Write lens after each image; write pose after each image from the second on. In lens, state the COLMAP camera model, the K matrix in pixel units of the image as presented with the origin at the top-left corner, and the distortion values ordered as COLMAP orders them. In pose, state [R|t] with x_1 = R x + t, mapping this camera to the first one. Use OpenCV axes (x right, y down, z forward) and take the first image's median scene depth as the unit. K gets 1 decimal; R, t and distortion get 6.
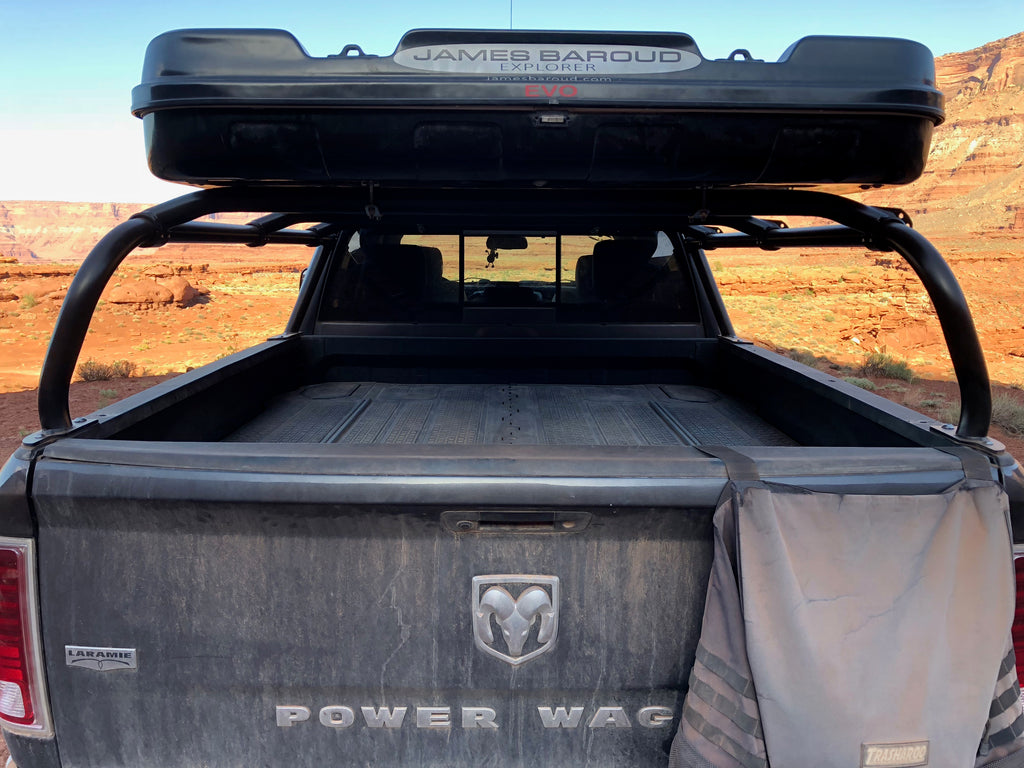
lens RADIAL K [[786.5, 0, 508.9], [0, 786.5, 347.6], [0, 0, 1]] dist [0.057062, -0.063613]
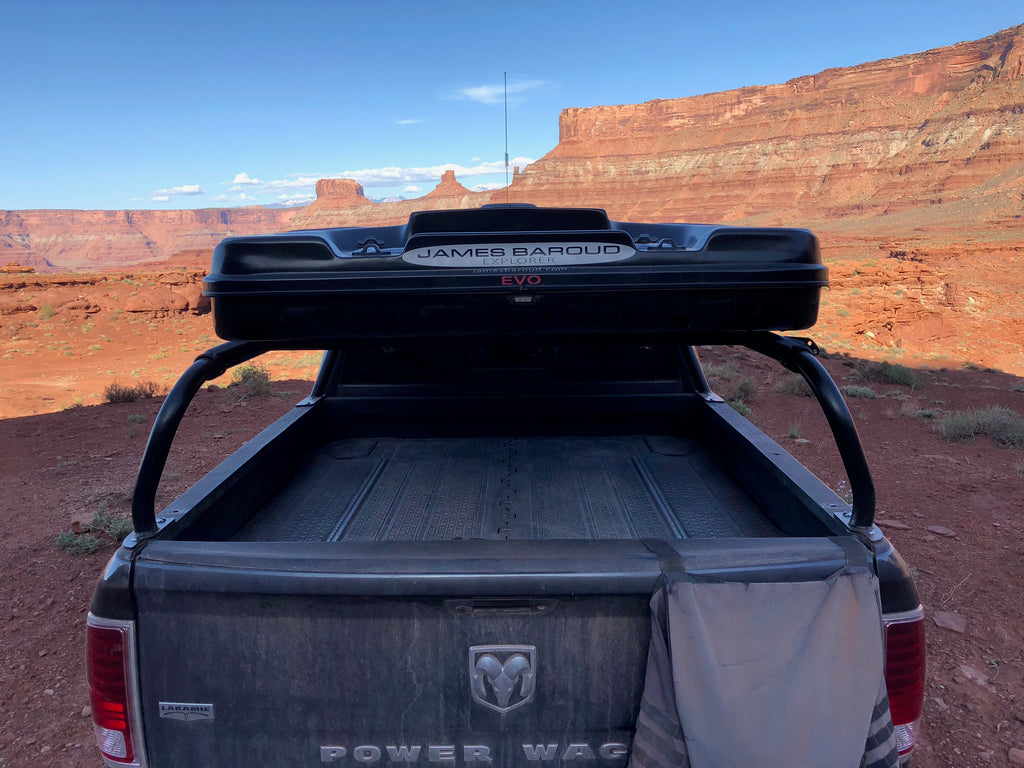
lens RADIAL K [[795.5, 0, 513.6], [0, 795.5, 342.3], [0, 0, 1]] dist [0.043300, -0.041823]
pose [[0.999752, -0.018291, -0.012688, 0.051419], [0.018291, 0.999833, -0.000144, -0.204829], [0.012688, -0.000088, 0.999919, -0.309732]]
